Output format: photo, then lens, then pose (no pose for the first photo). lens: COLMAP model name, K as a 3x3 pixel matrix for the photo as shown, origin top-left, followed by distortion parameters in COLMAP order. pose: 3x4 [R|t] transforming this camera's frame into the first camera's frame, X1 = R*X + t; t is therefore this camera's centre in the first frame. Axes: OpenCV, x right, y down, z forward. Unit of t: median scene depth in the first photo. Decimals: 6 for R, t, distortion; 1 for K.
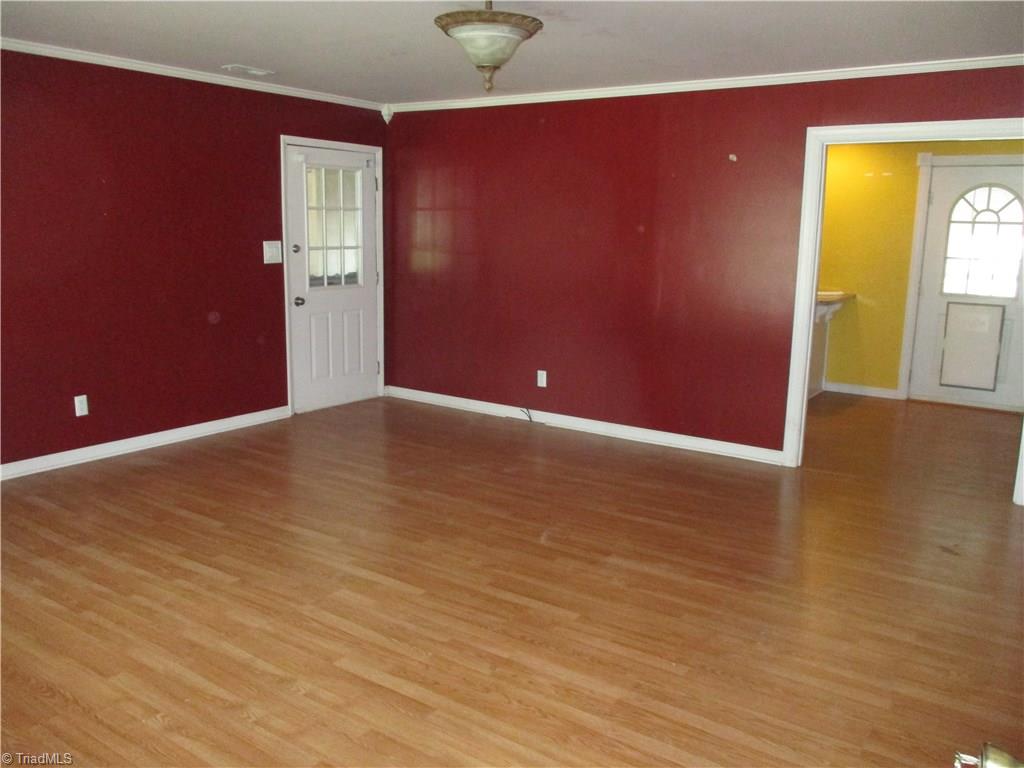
lens RADIAL K [[847.2, 0, 510.5], [0, 847.2, 386.4], [0, 0, 1]] dist [-0.029815, 0.006520]
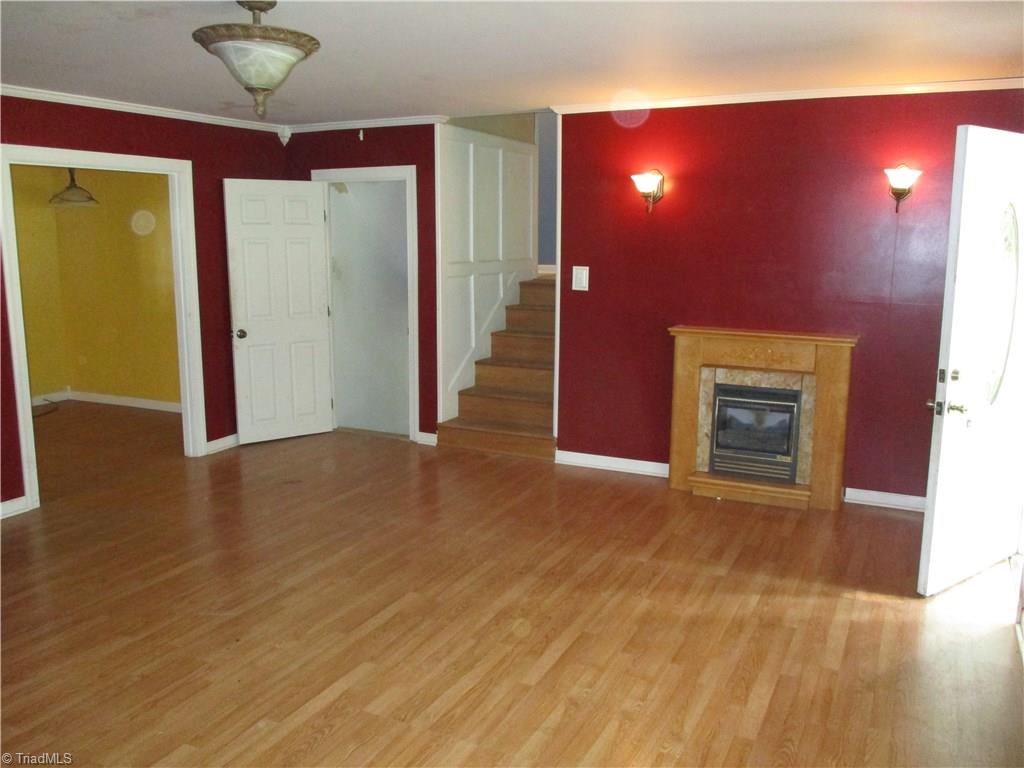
lens RADIAL K [[847.2, 0, 511.7], [0, 847.2, 380.7], [0, 0, 1]] dist [-0.029815, 0.006520]
pose [[-0.142134, -0.189903, 0.971460, -1.019782], [0.181558, 0.959772, 0.214182, -0.235960], [-0.973054, 0.206819, -0.101938, 0.928240]]
